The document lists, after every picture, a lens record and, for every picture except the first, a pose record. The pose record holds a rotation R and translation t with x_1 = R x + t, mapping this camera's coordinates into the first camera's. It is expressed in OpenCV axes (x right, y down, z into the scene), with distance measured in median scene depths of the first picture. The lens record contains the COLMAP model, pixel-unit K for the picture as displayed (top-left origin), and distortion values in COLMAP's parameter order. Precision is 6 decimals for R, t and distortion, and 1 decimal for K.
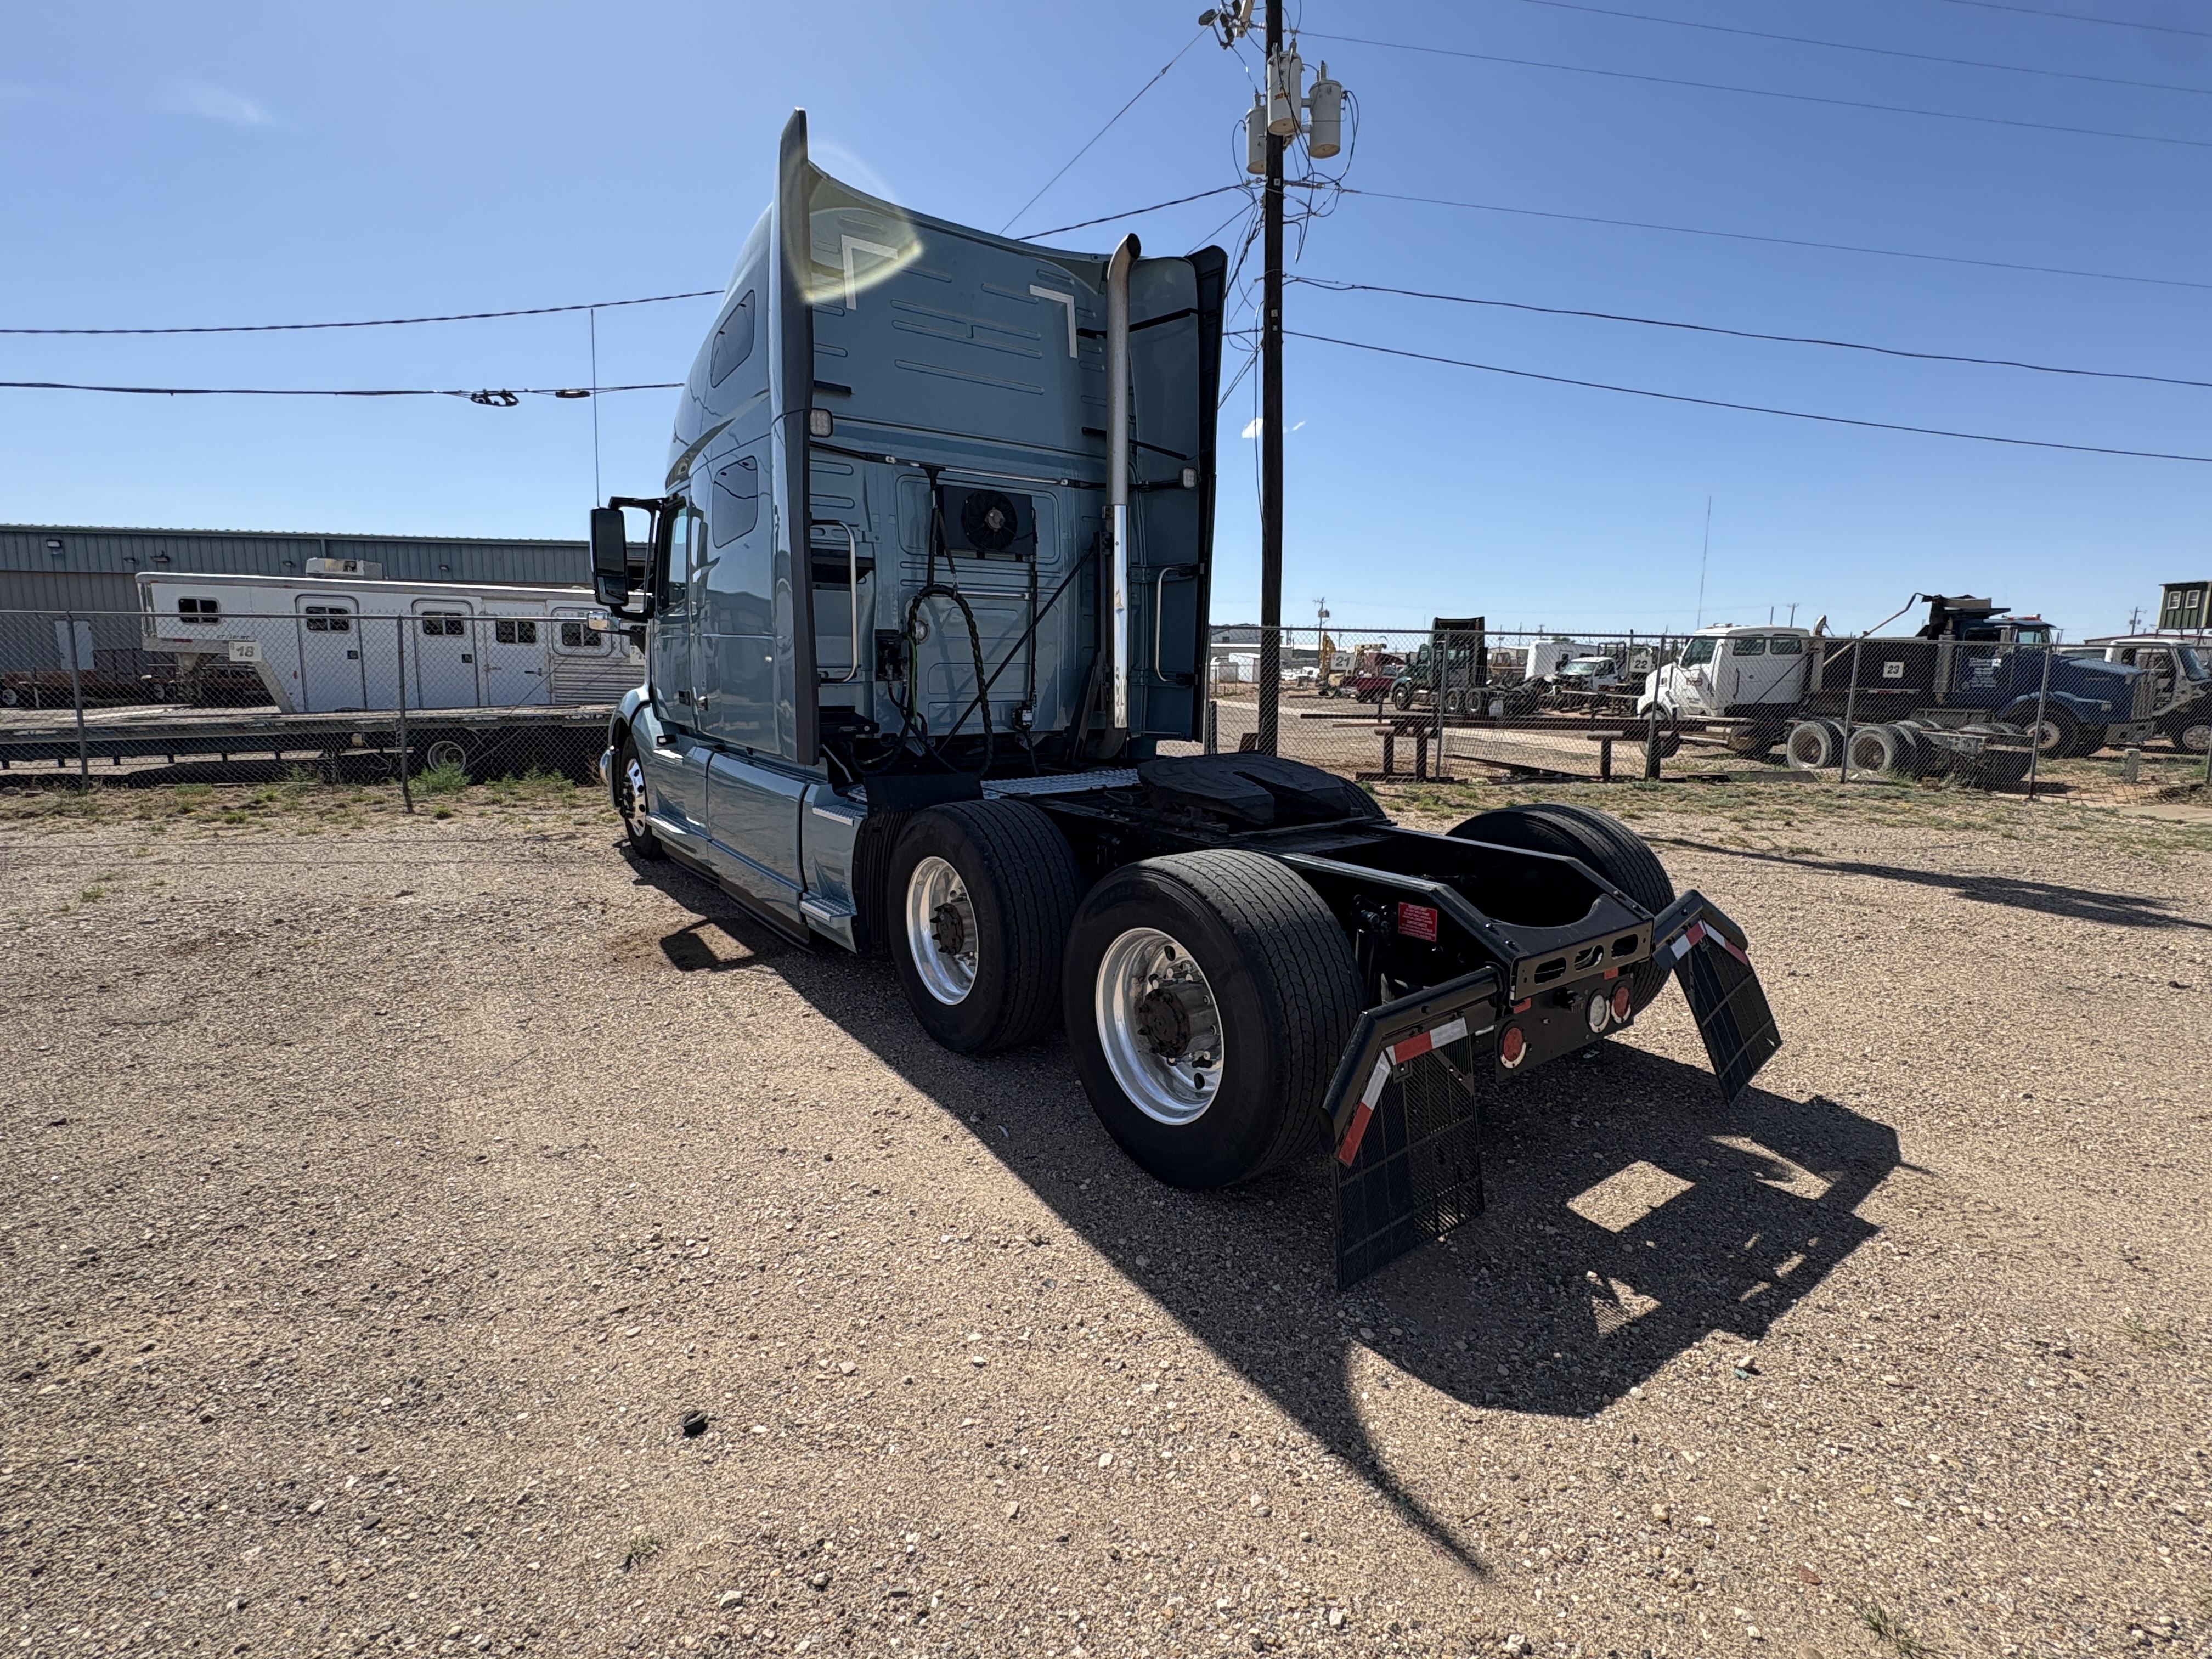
lens RADIAL K [[1034.1, 0, 1116.3], [0, 1034.1, 832.1], [0, 0, 1]] dist [0.002978, -0.000227]
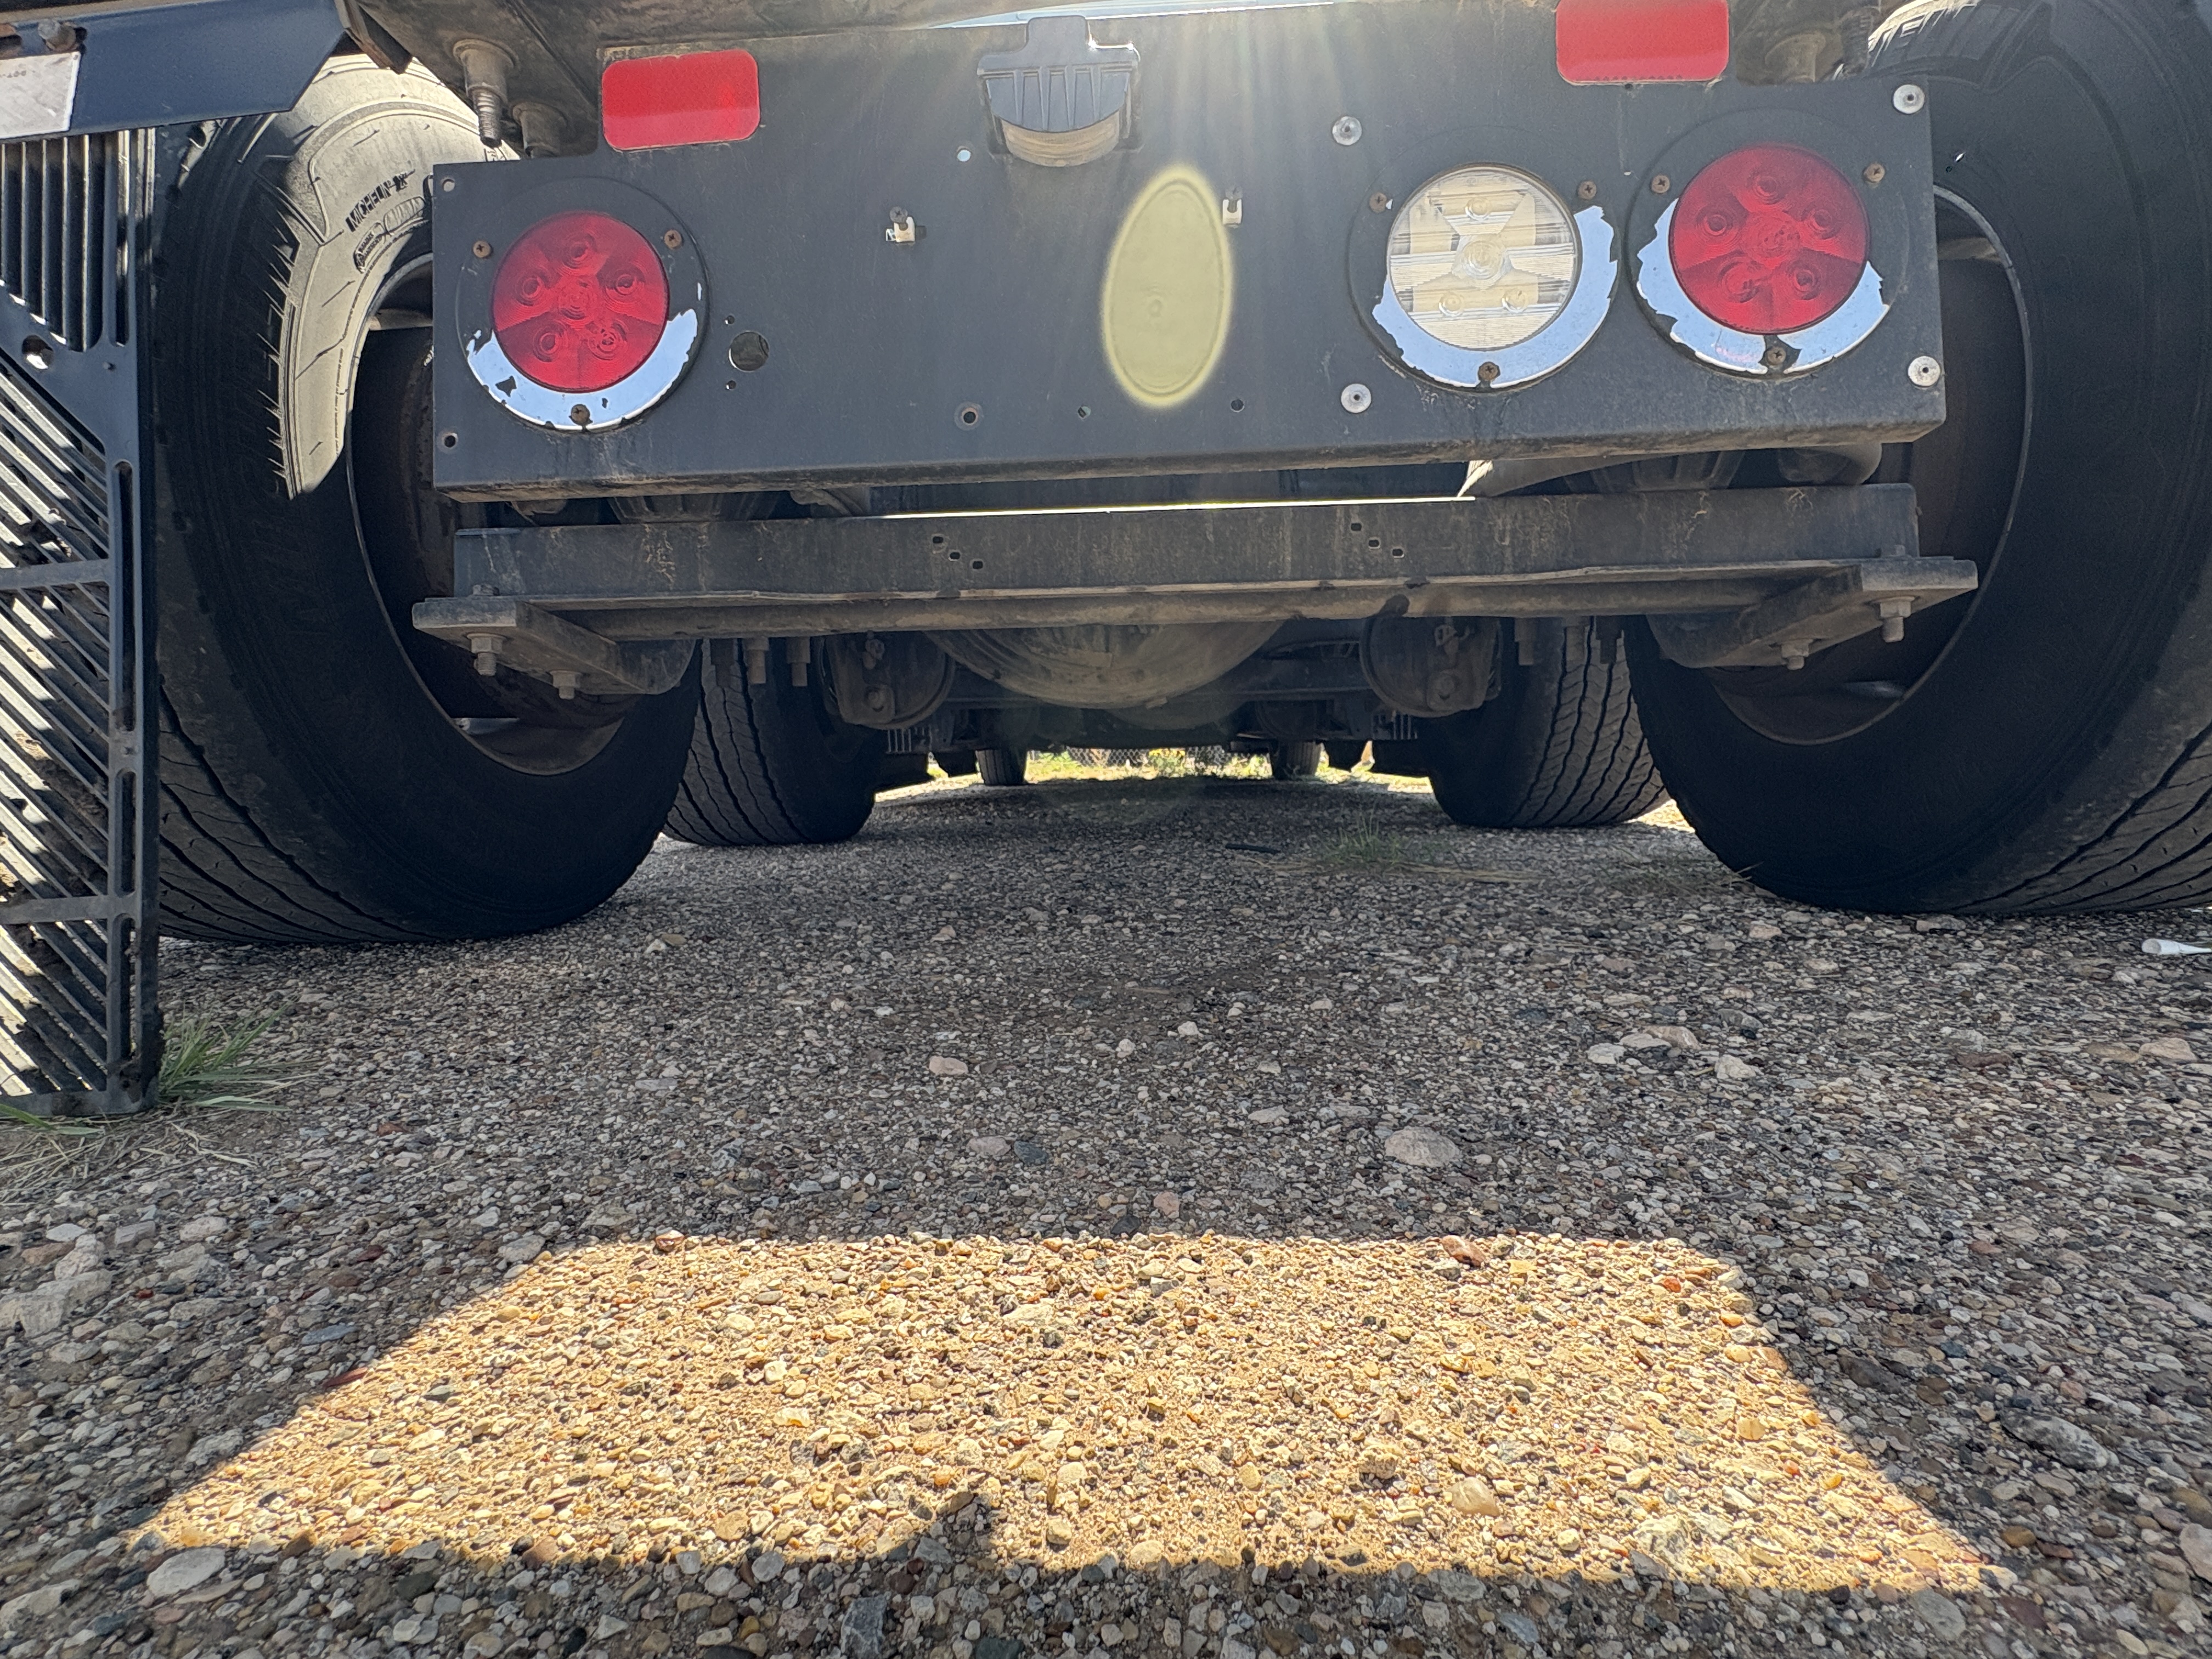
lens RADIAL K [[1043.6, 0, 1106.0], [0, 1043.6, 829.5], [0, 0, 1]] dist [0.001783, -0.000379]
pose [[0.768110, 0.020754, -0.639981, 0.297779], [-0.074744, 0.995548, -0.057425, 0.156034], [0.635940, 0.091943, 0.766242, 0.475816]]
